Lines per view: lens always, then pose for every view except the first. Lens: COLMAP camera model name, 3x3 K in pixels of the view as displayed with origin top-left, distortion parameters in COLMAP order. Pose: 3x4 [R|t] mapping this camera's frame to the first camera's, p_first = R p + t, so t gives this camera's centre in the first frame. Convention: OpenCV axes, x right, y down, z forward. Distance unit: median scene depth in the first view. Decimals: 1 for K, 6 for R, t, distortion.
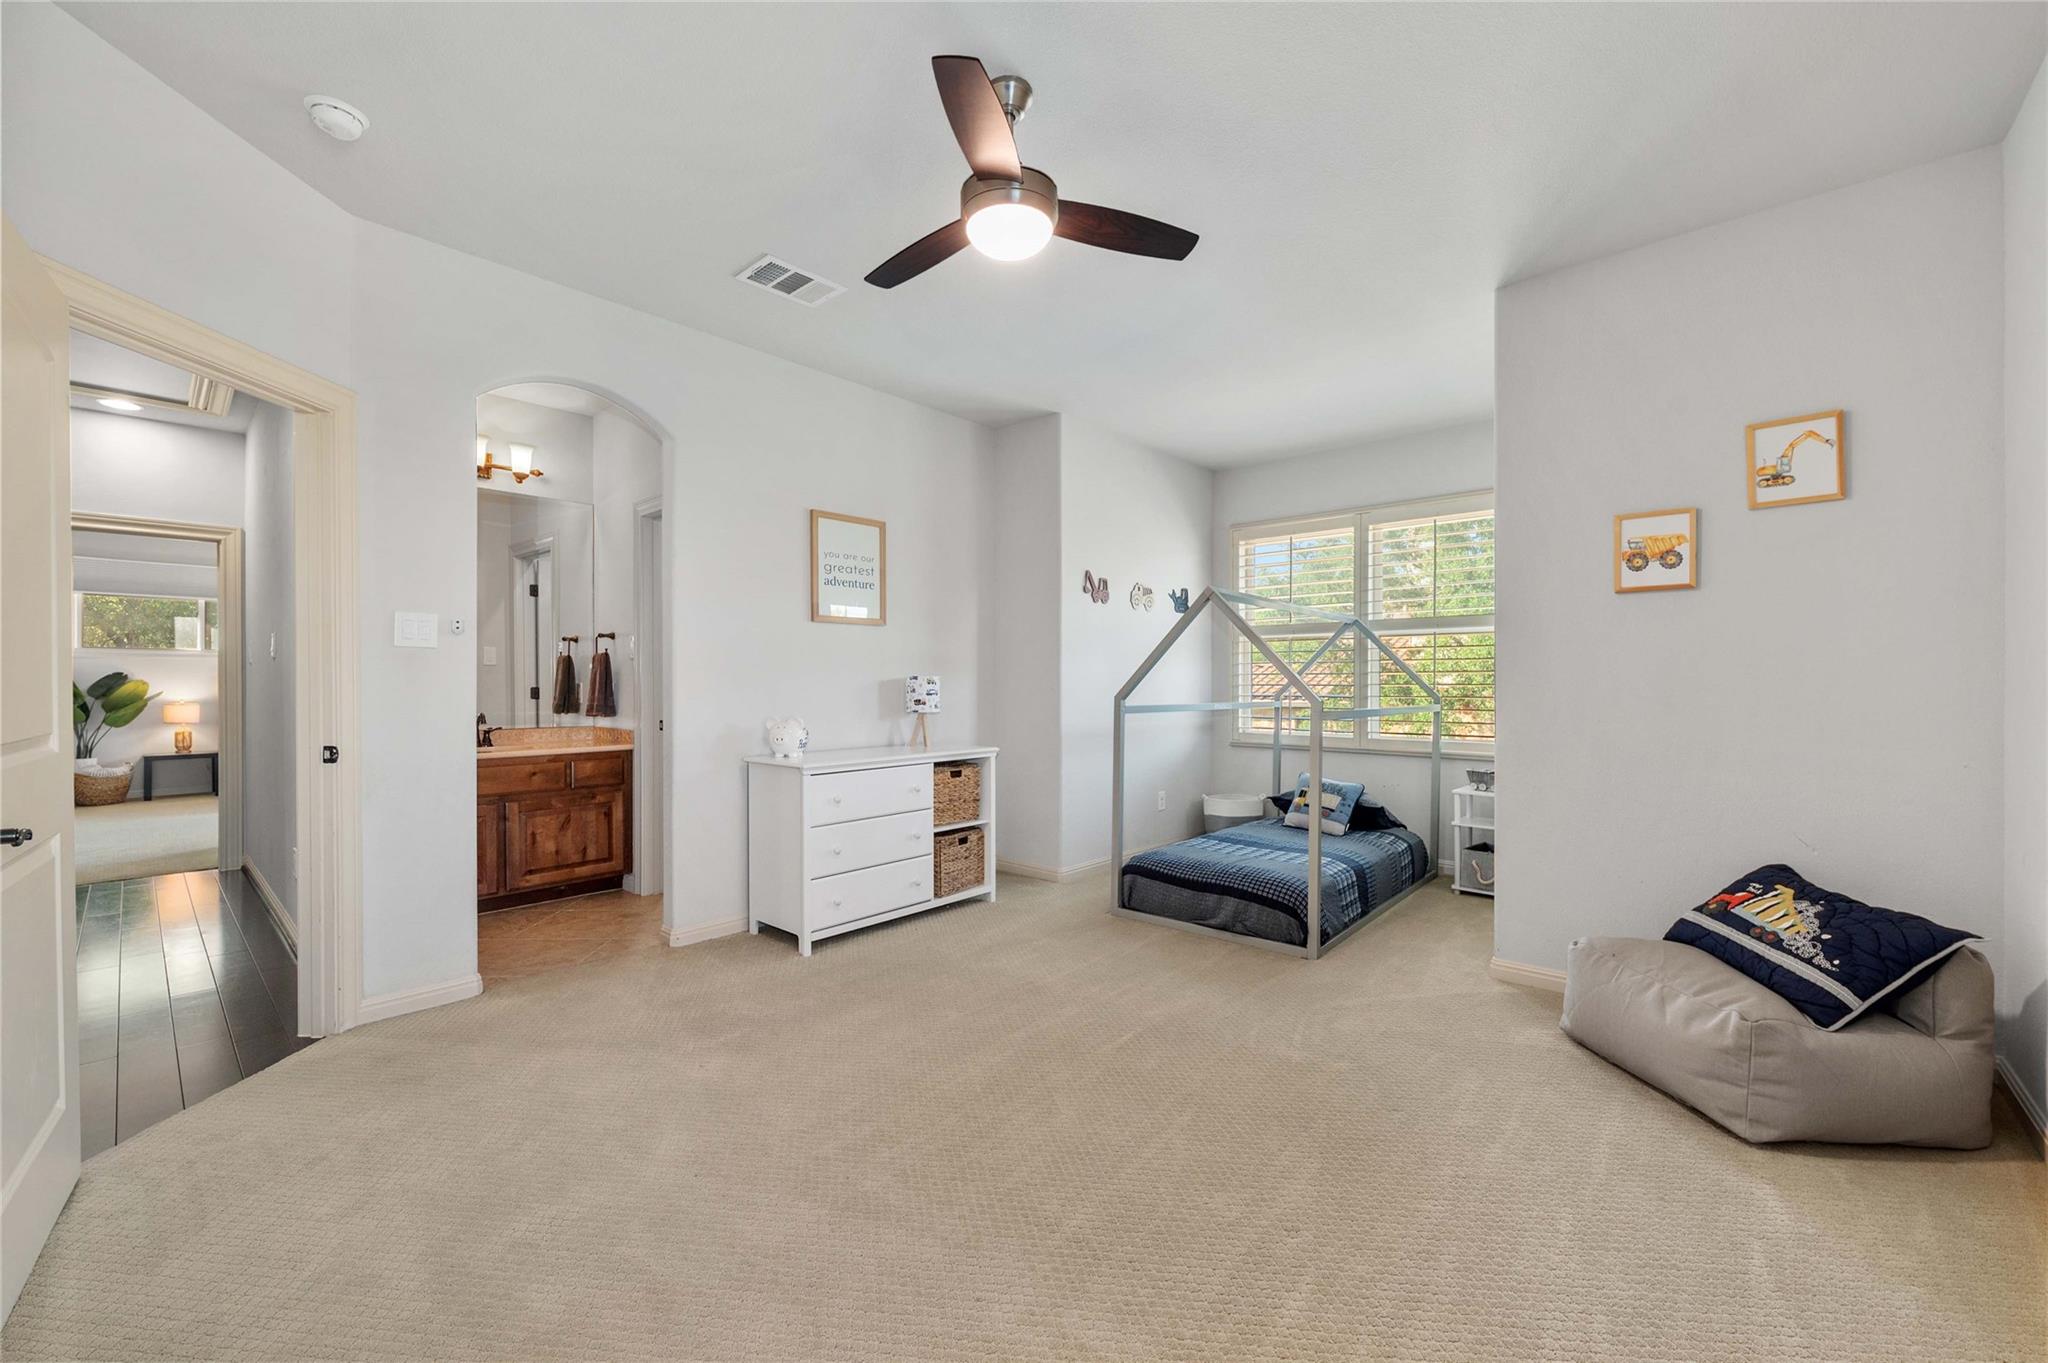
lens RADIAL K [[813.6, 0, 1025.7], [0, 813.6, 686.7], [0, 0, 1]] dist [-0.003638, 0.000113]
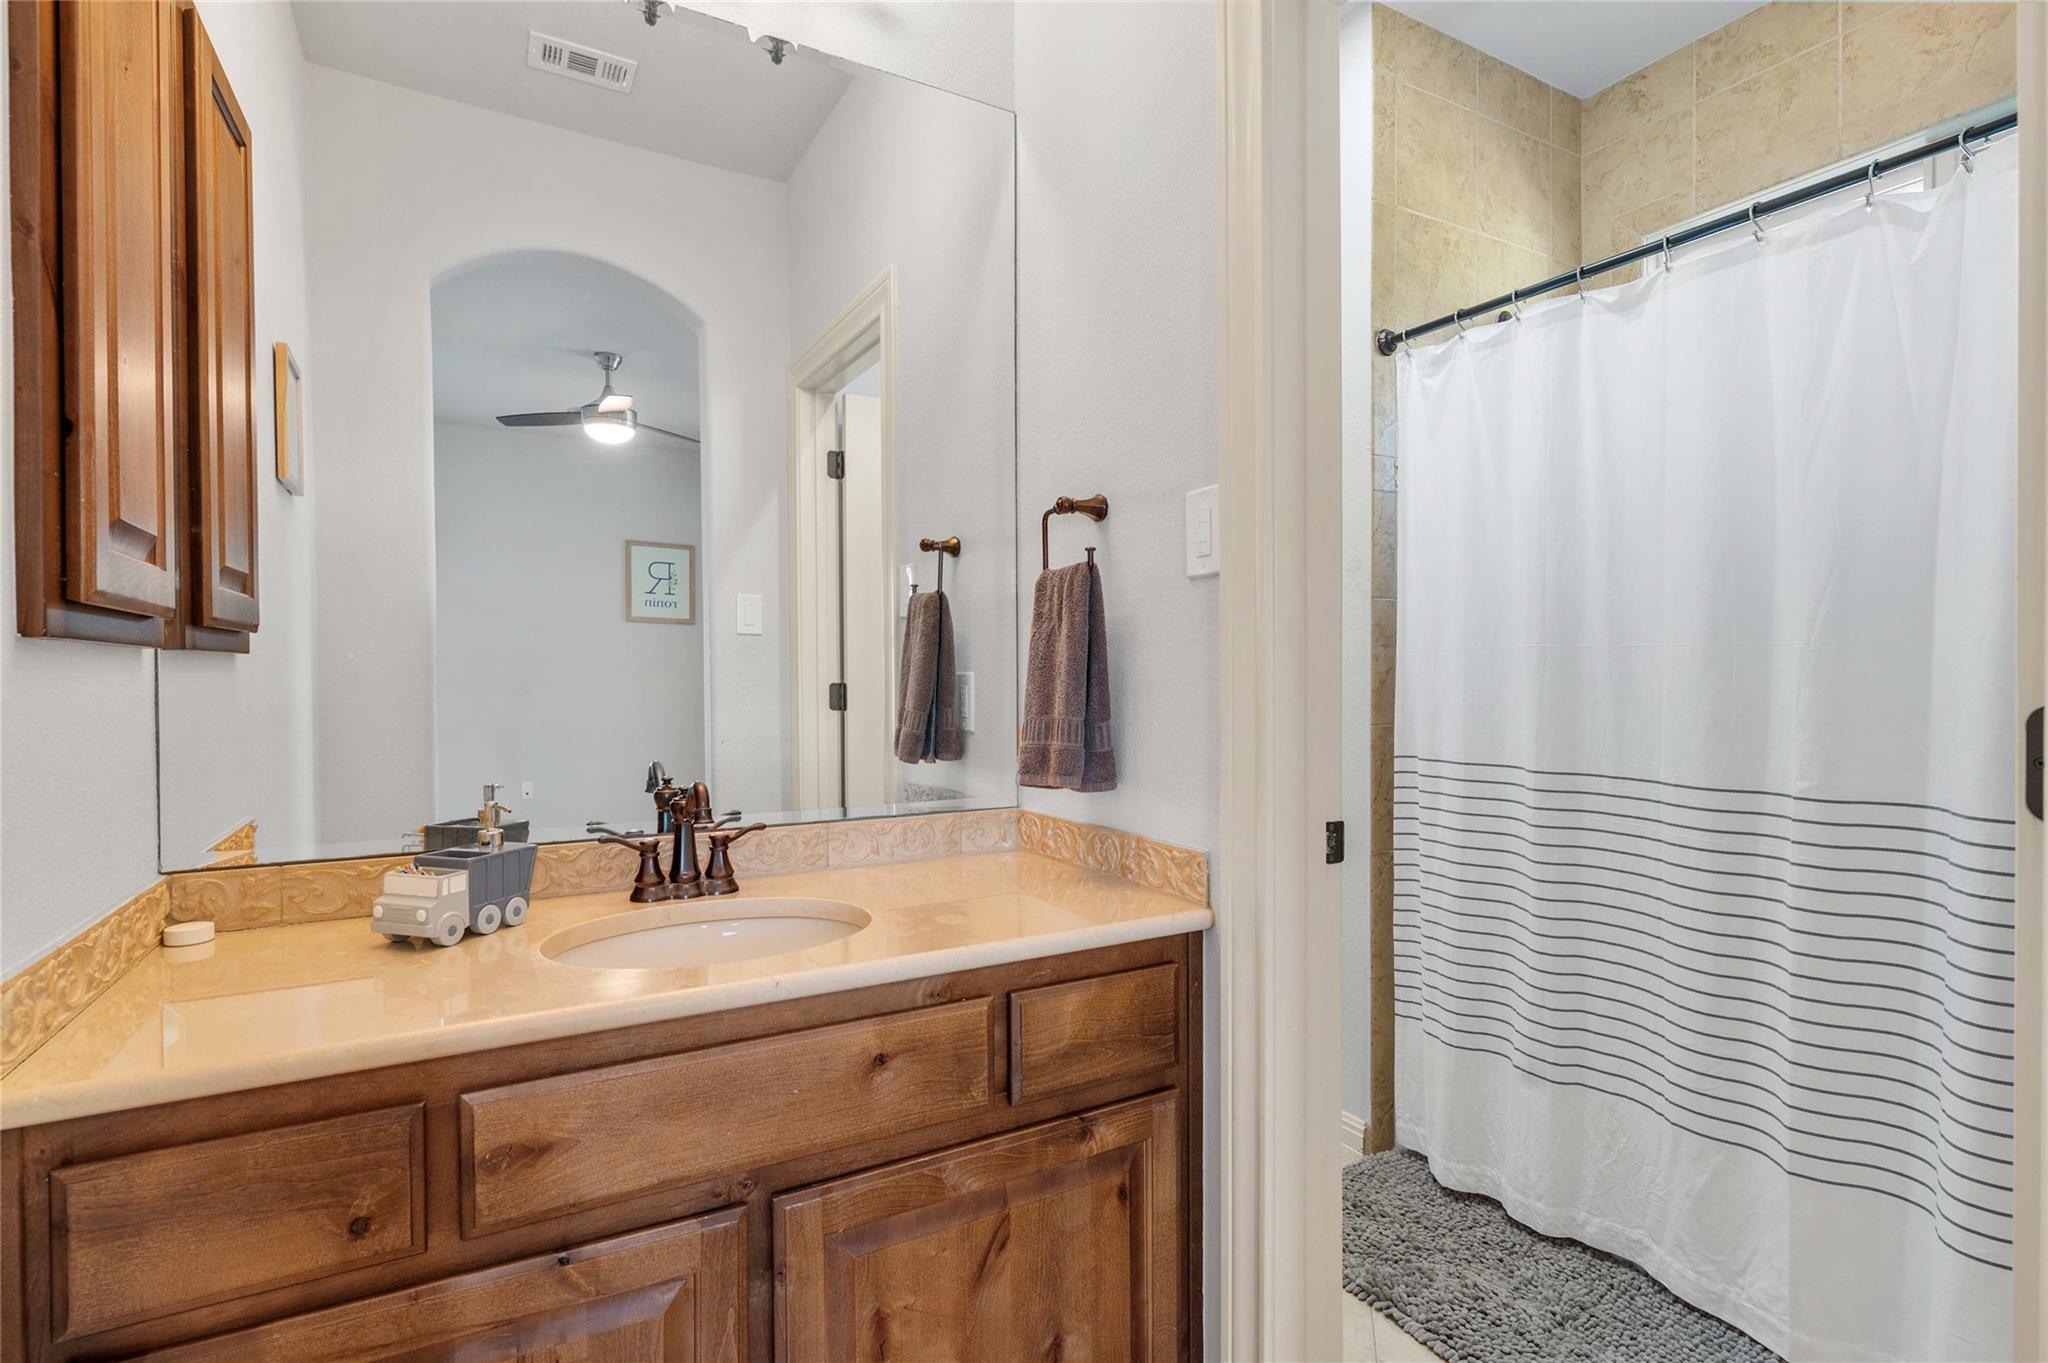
lens RADIAL K [[1026.5, 0, 1031.2], [0, 1026.5, 683.9], [0, 0, 1]] dist [0.003151, -0.000328]
pose [[0.945972, 0.004154, -0.324222, -0.435241], [-0.003603, 0.999991, 0.002299, -0.000894], [0.324229, -0.001007, 0.945978, 0.681615]]
